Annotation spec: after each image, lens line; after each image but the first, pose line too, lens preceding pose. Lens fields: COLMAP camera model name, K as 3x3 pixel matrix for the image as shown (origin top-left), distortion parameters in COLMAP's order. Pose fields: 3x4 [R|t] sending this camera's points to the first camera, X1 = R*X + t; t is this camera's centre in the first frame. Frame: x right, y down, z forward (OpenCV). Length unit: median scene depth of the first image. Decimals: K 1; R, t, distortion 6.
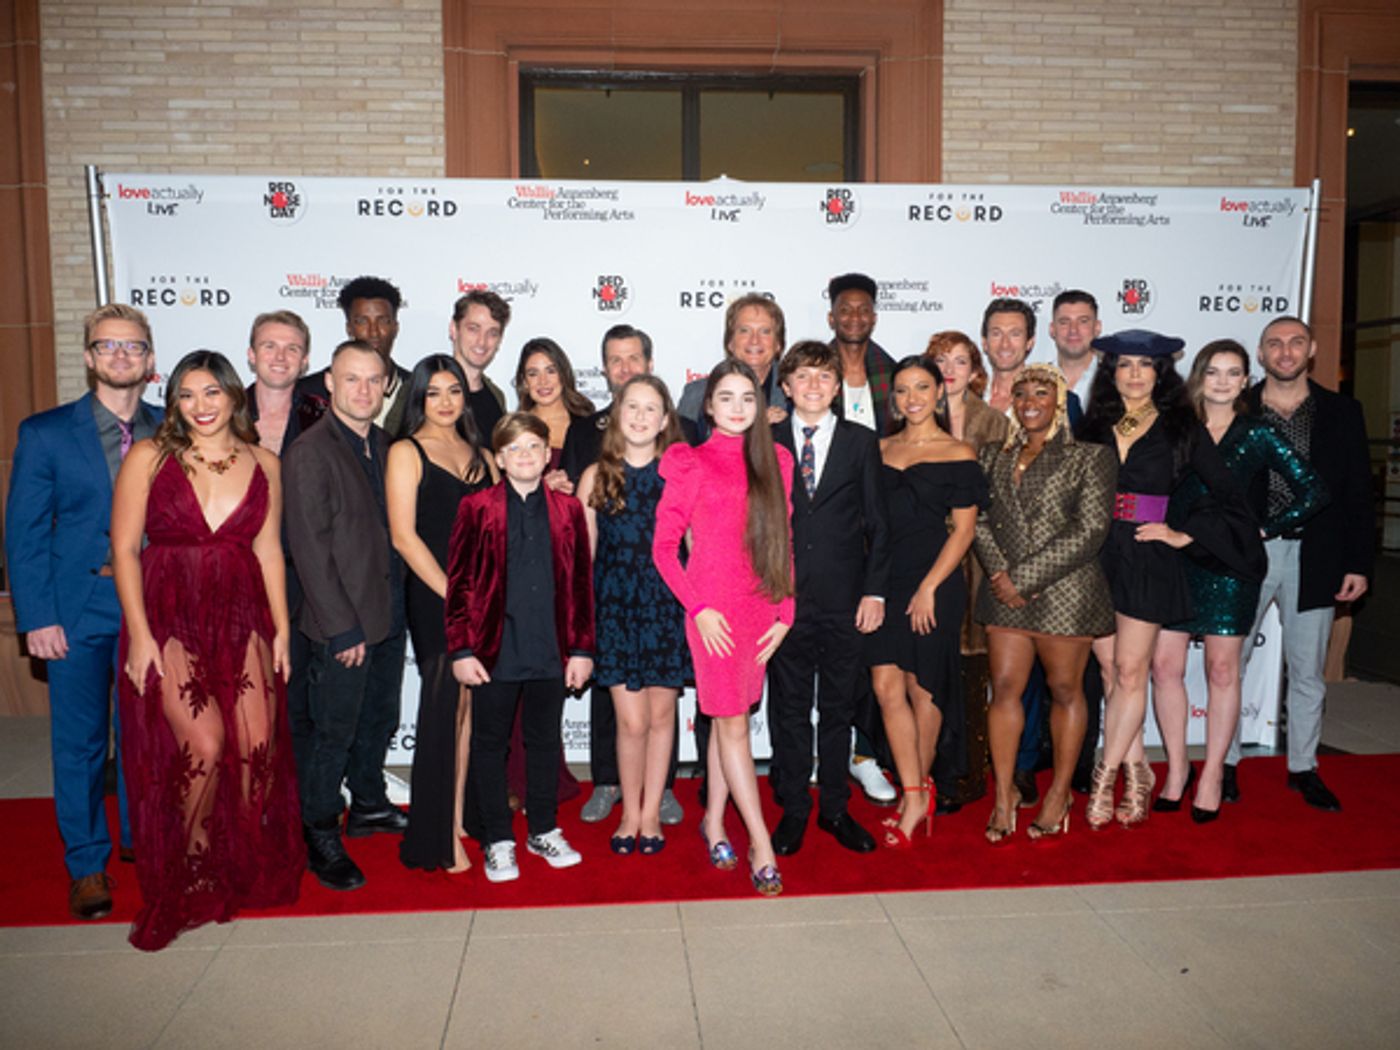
lens RADIAL K [[1543.4, 0, 700.0], [0, 1543.4, 525.0], [0, 0, 1]] dist [-0.022591, 0.012859]
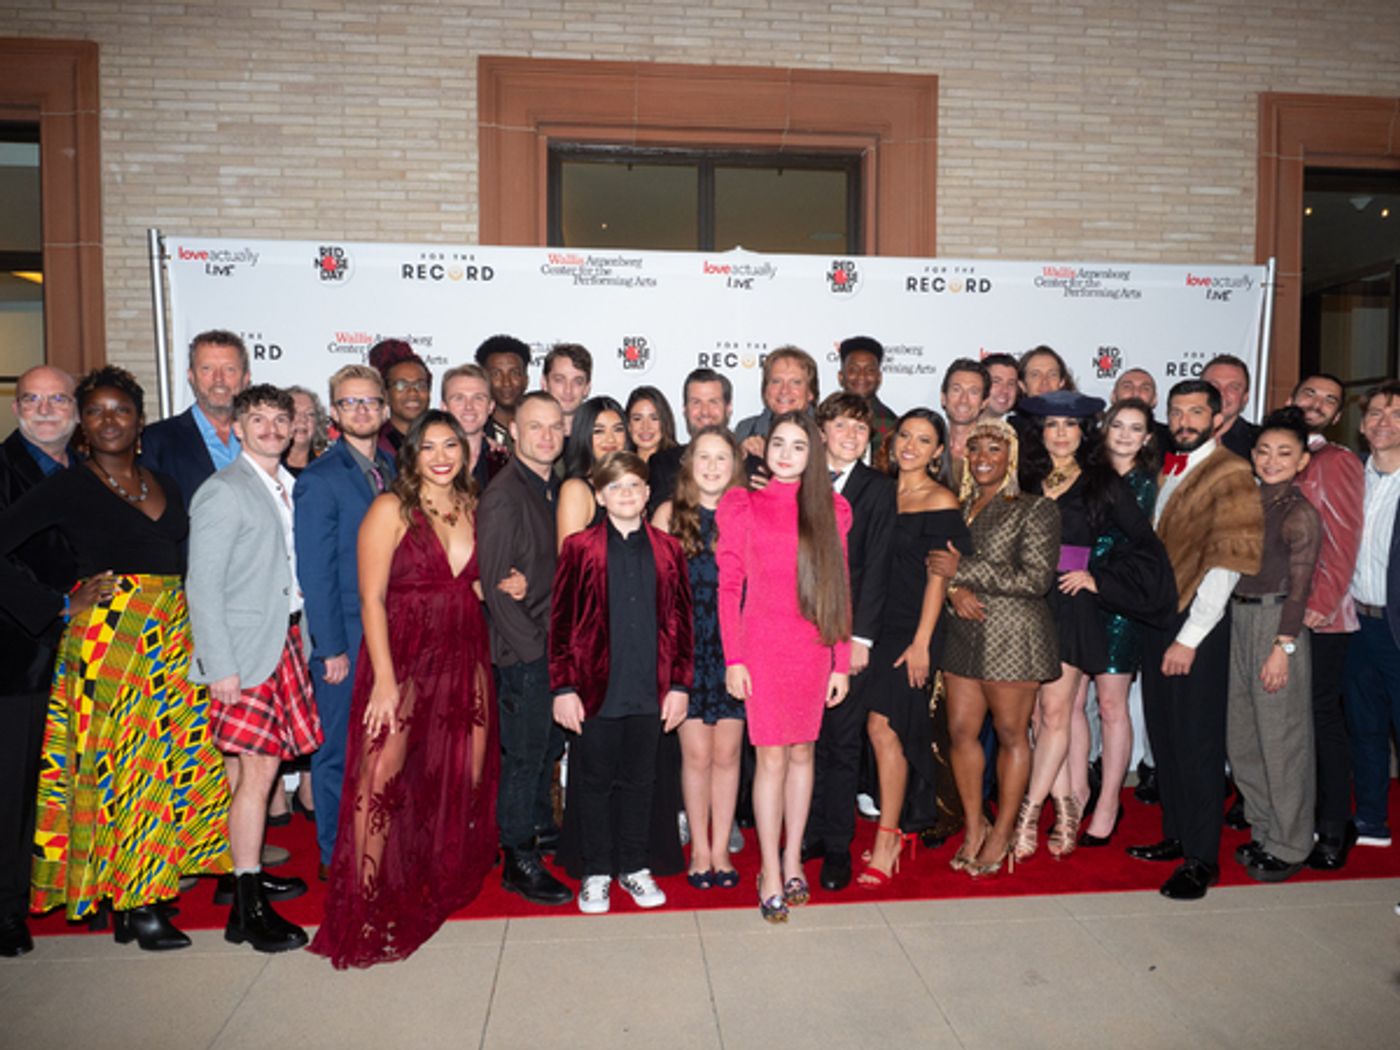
lens RADIAL K [[2110.3, 0, 700.0], [0, 2110.3, 525.0], [0, 0, 1]] dist [-0.031927, -0.129170]
pose [[0.998717, 0.007970, 0.050009, -0.082948], [-0.005933, 0.999152, -0.040747, 0.030870], [-0.050292, 0.040398, 0.997917, -0.472083]]
